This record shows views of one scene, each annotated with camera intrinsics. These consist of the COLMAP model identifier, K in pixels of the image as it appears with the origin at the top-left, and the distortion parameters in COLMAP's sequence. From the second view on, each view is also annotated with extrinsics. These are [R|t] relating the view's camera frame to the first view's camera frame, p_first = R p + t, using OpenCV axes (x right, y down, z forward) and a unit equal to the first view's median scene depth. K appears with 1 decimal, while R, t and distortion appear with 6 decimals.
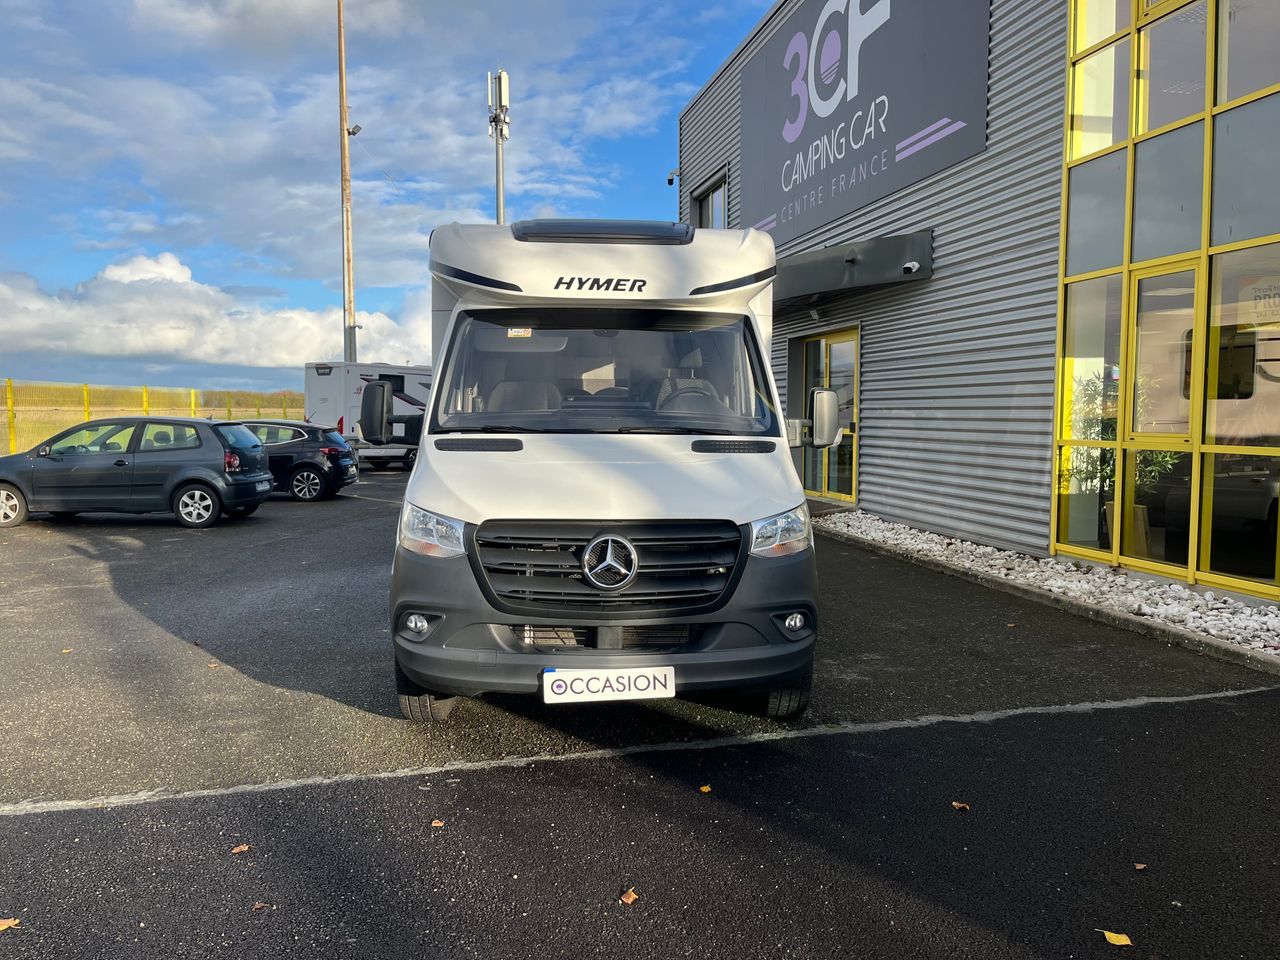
lens RADIAL K [[973.1, 0, 647.8], [0, 973.1, 477.1], [0, 0, 1]] dist [0.056294, -0.078297]
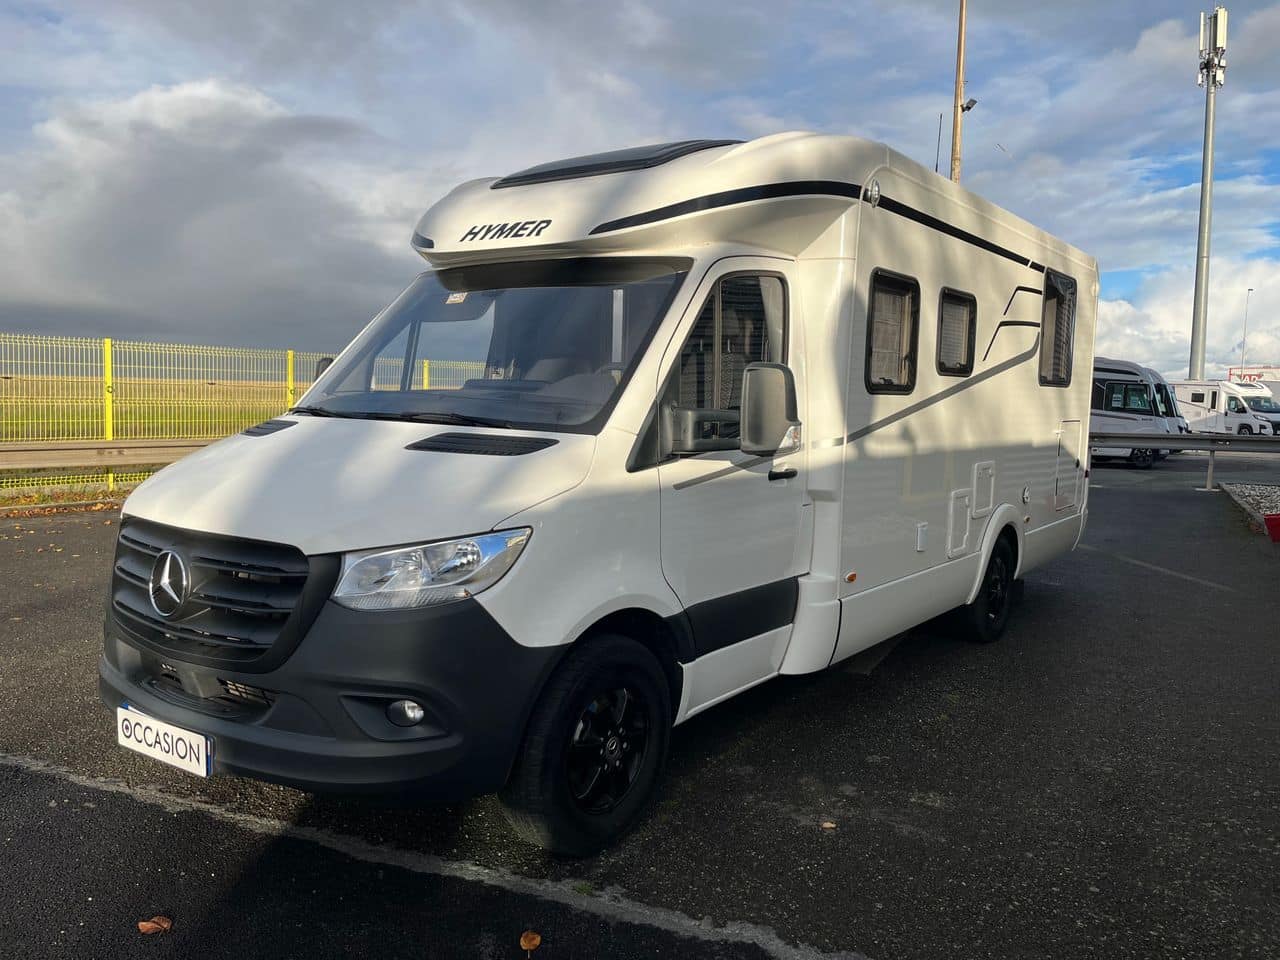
lens RADIAL K [[973.1, 0, 636.0], [0, 973.1, 471.3], [0, 0, 1]] dist [0.056294, -0.078297]
pose [[0.768294, 0.061846, -0.637102, 0.592874], [-0.059667, 0.997907, 0.024917, -0.034342], [0.637310, 0.018870, 0.770377, 0.511729]]
